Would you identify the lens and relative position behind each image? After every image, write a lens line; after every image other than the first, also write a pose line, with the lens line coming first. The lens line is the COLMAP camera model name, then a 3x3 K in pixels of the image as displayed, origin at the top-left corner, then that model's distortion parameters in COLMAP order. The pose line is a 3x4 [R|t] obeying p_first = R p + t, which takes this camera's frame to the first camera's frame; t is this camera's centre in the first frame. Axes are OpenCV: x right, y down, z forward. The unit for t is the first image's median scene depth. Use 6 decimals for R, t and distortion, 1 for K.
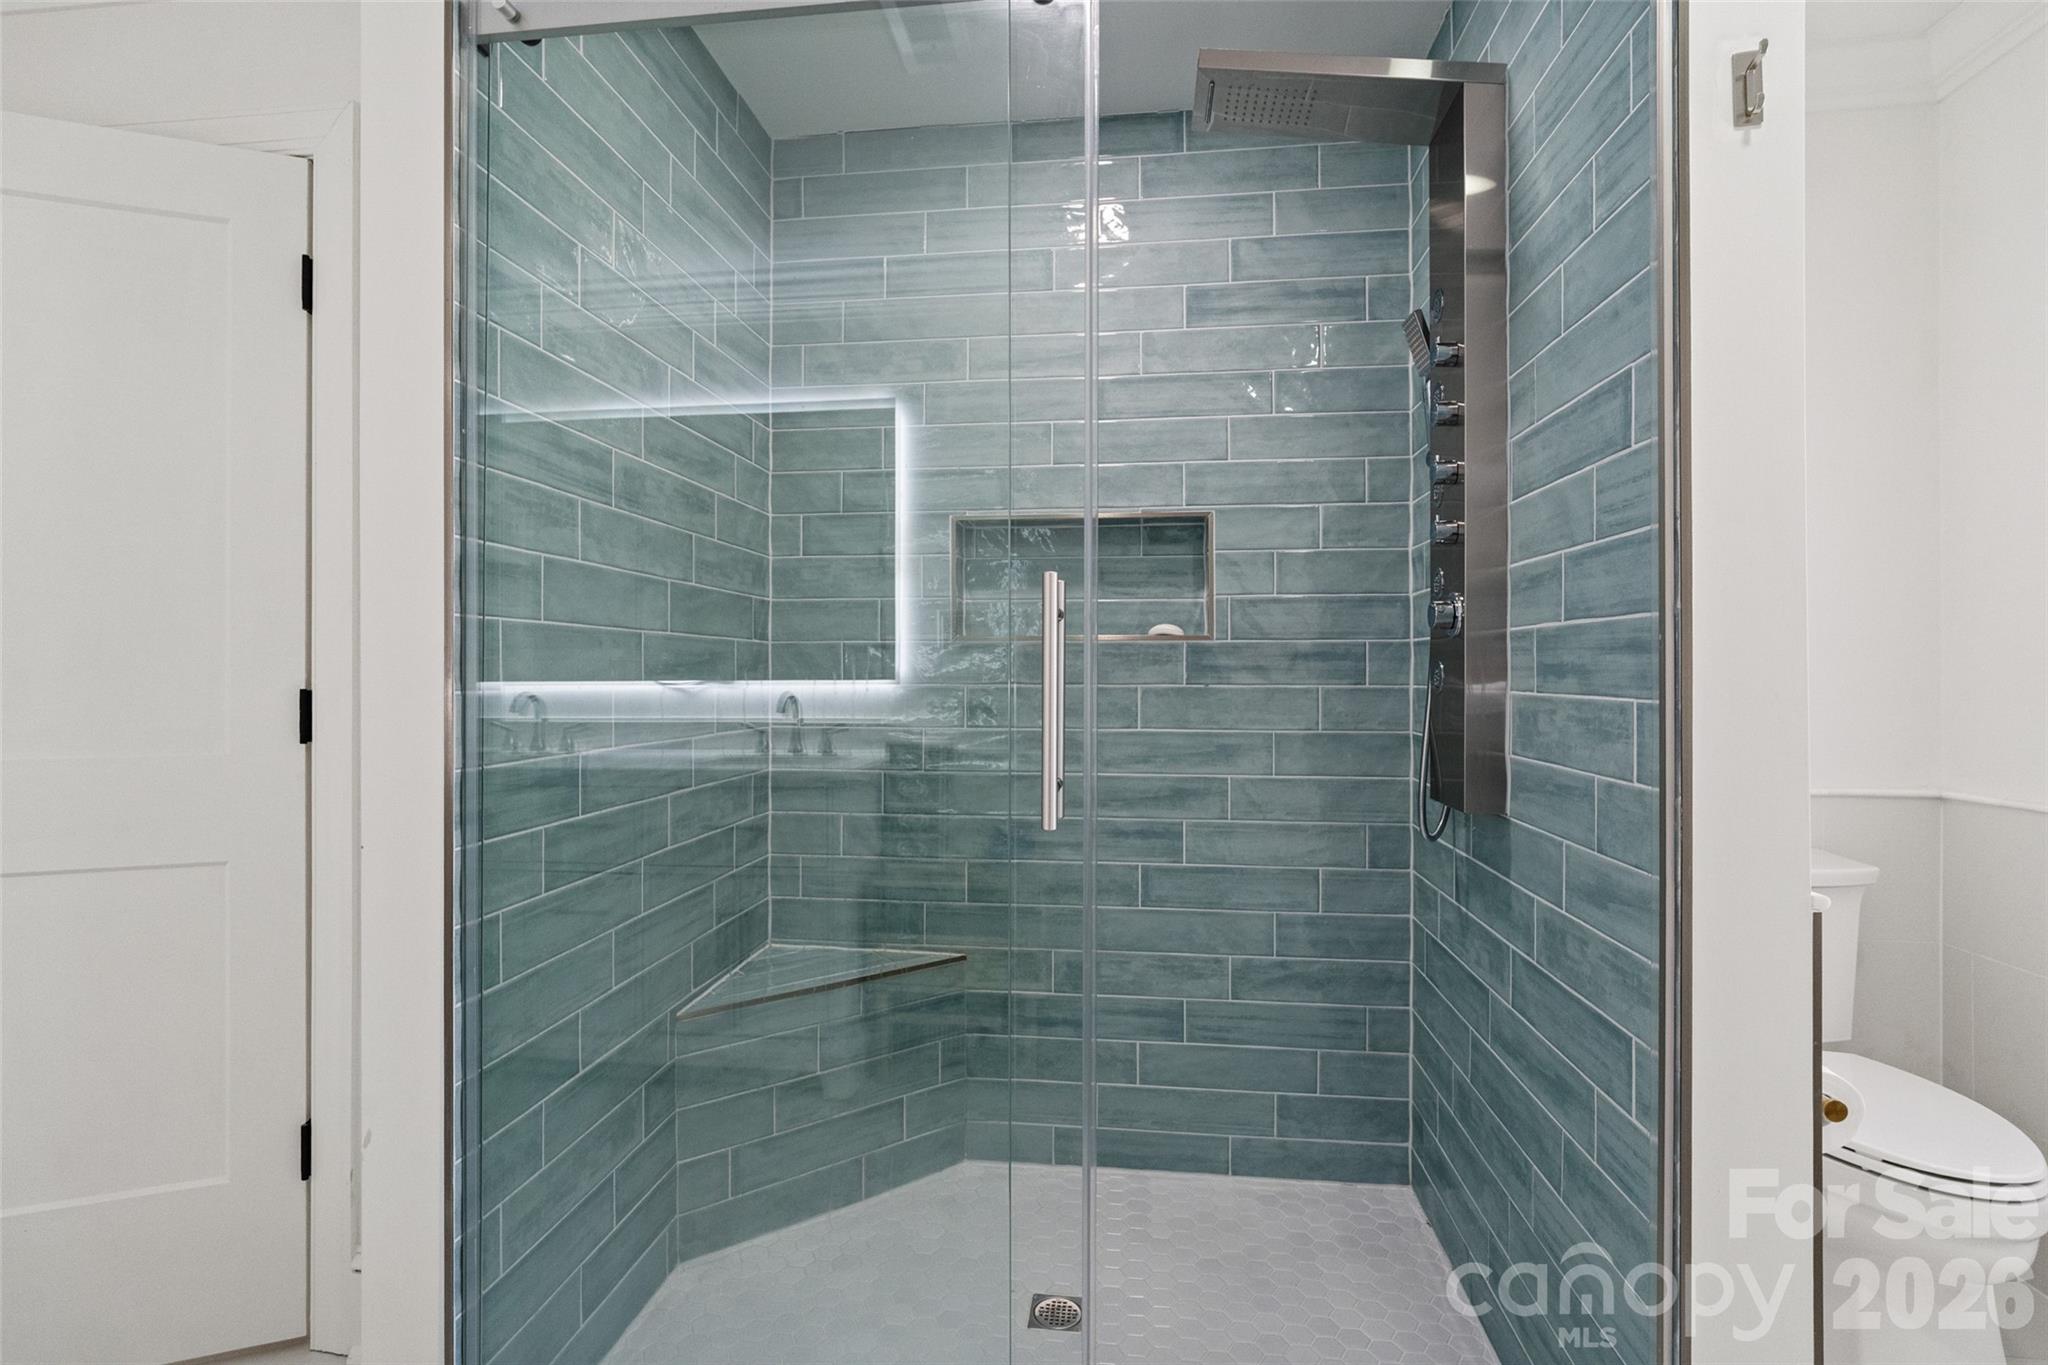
lens RADIAL K [[970.3, 0, 1021.3], [0, 970.3, 671.6], [0, 0, 1]] dist [-0.017861, 0.000441]
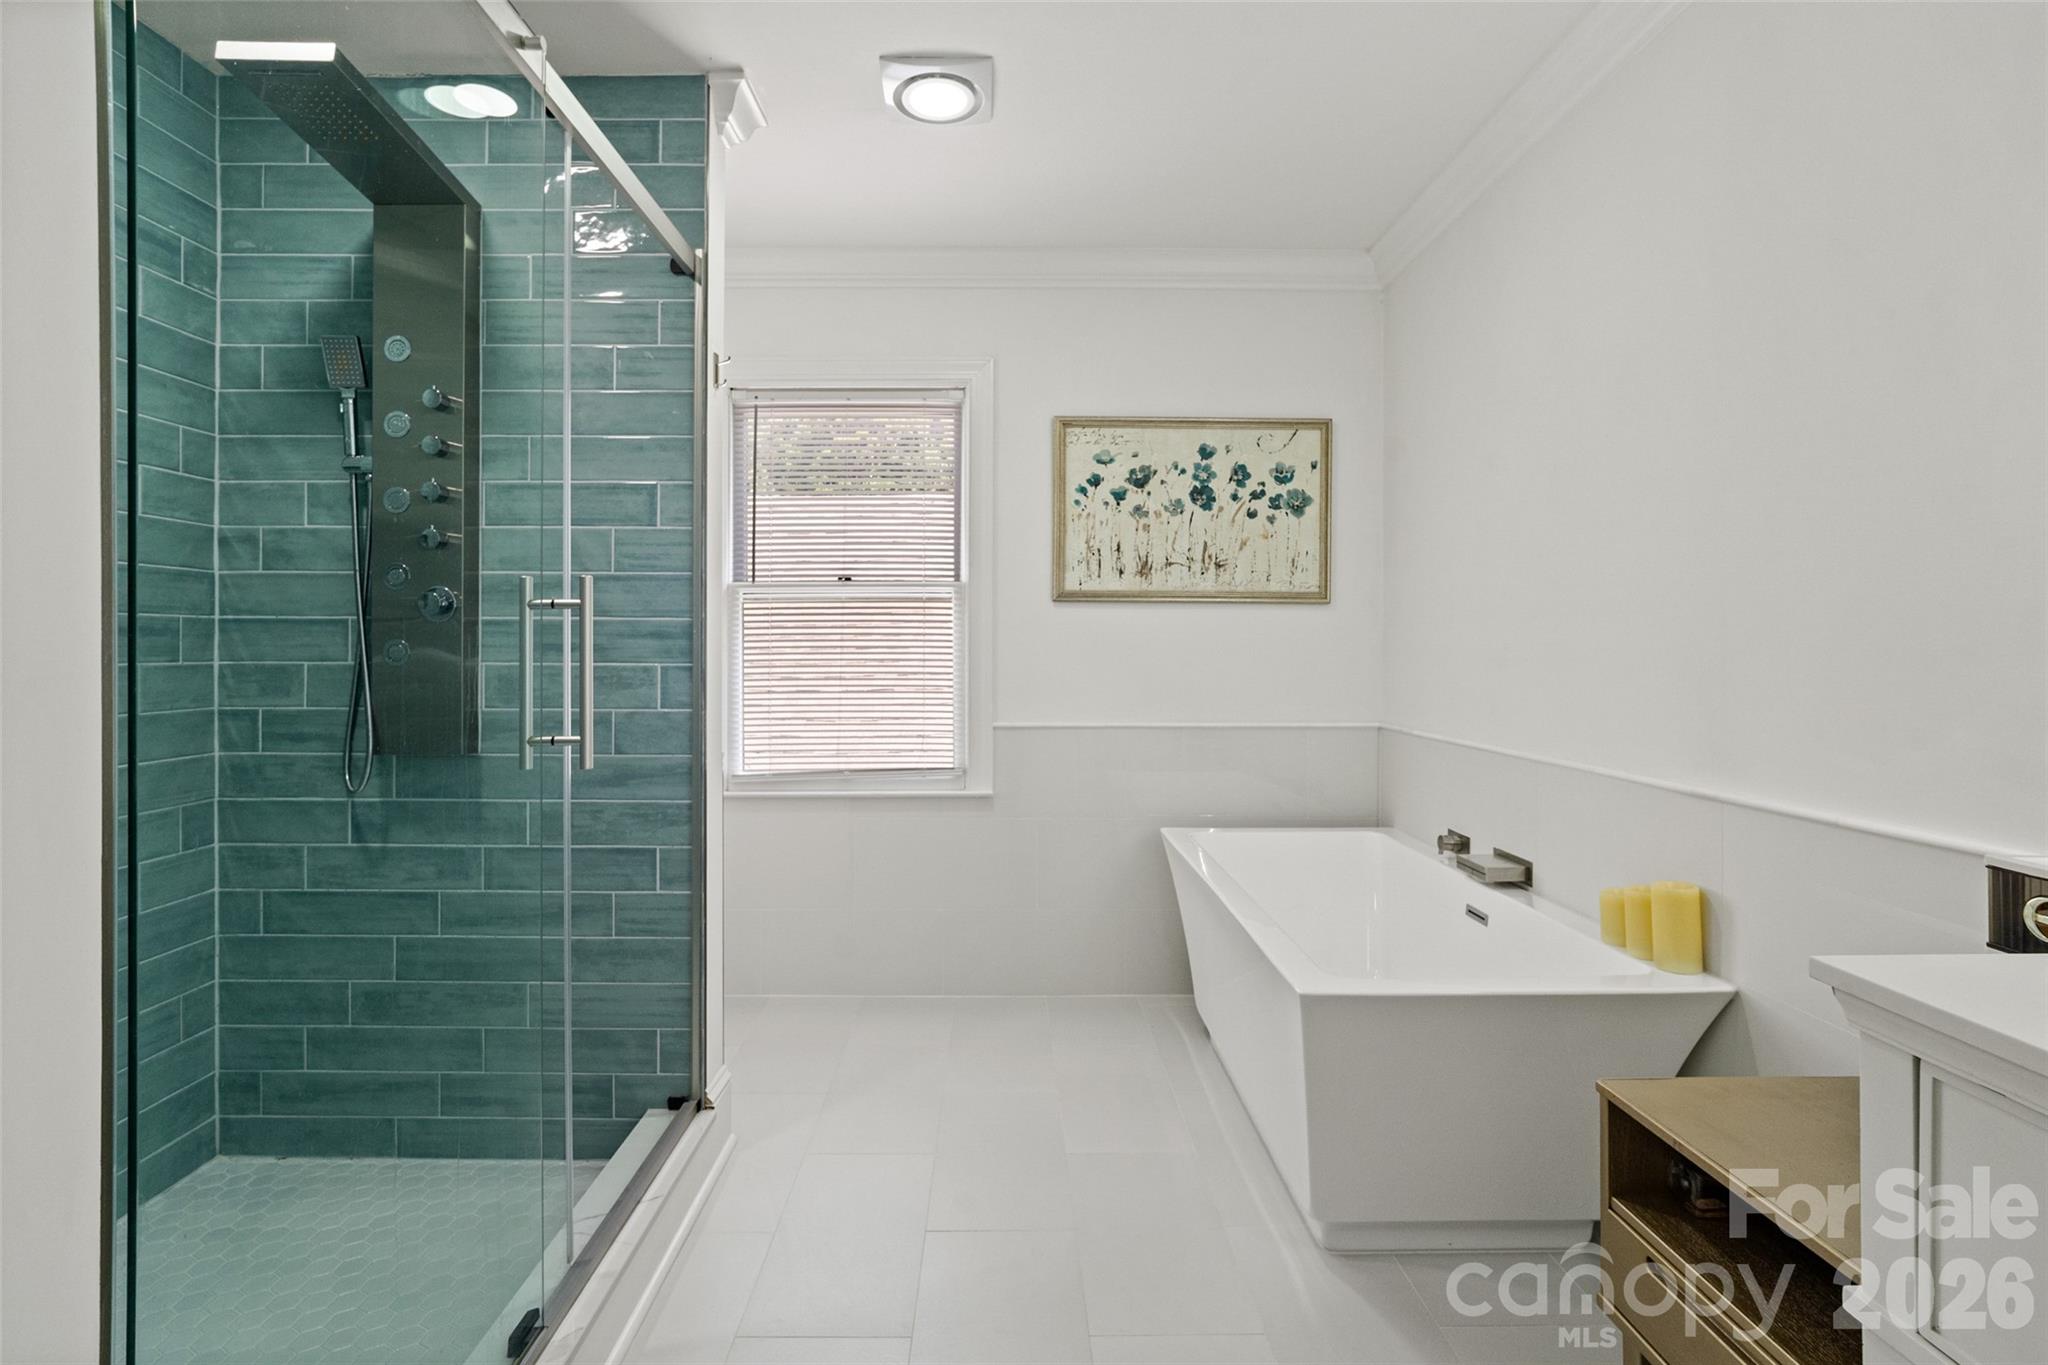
lens RADIAL K [[970.3, 0, 1018.9], [0, 970.3, 664.7], [0, 0, 1]] dist [-0.017861, 0.000441]
pose [[-0.134092, -0.016792, 0.990827, -0.702195], [-0.001009, 0.999858, 0.016808, -0.000208], [-0.990968, 0.001255, -0.134090, 0.301540]]
